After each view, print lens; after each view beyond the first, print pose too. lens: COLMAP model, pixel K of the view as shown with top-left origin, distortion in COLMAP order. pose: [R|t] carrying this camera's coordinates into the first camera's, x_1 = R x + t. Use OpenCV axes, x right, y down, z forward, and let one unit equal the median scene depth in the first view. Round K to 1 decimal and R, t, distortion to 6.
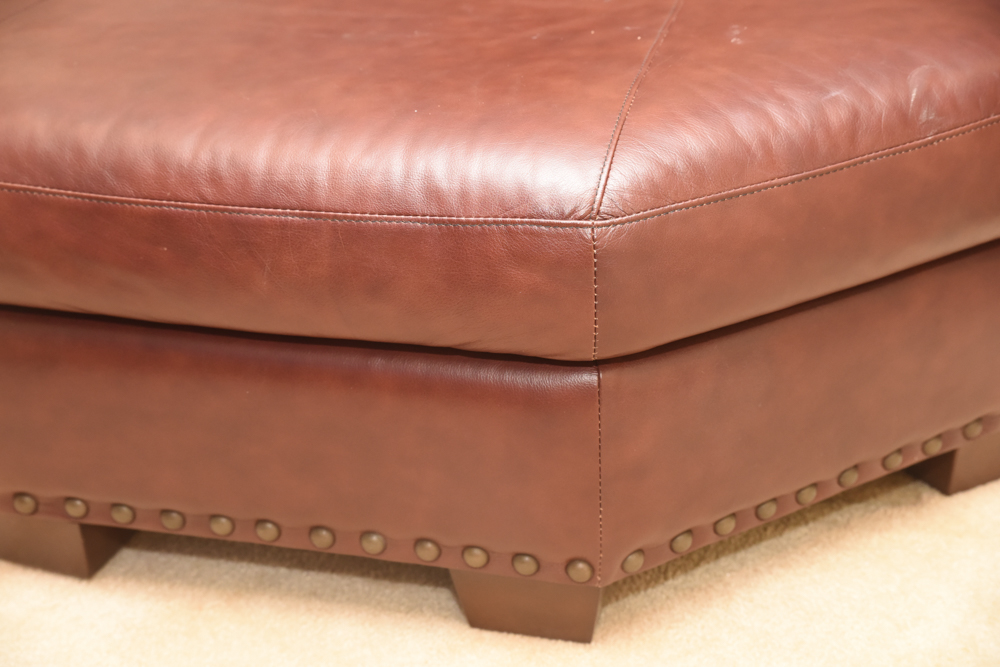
lens RADIAL K [[1548.4, 0, 500.0], [0, 1548.4, 333.5], [0, 0, 1]] dist [0.043582, 0.678078]
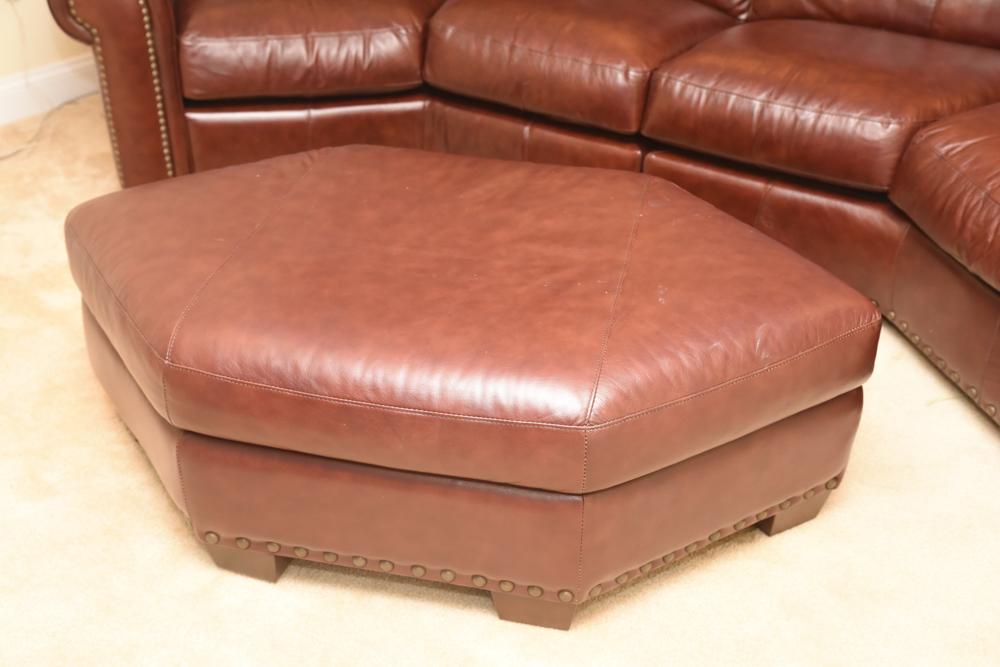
lens RADIAL K [[1236.9, 0, 500.0], [0, 1236.9, 333.5], [0, 0, 1]] dist [0.053115, 0.003636]
pose [[0.998280, 0.022010, 0.054335, -0.114273], [-0.025753, 0.997273, 0.069166, -0.258963], [-0.052665, -0.070446, 0.996124, -0.421505]]
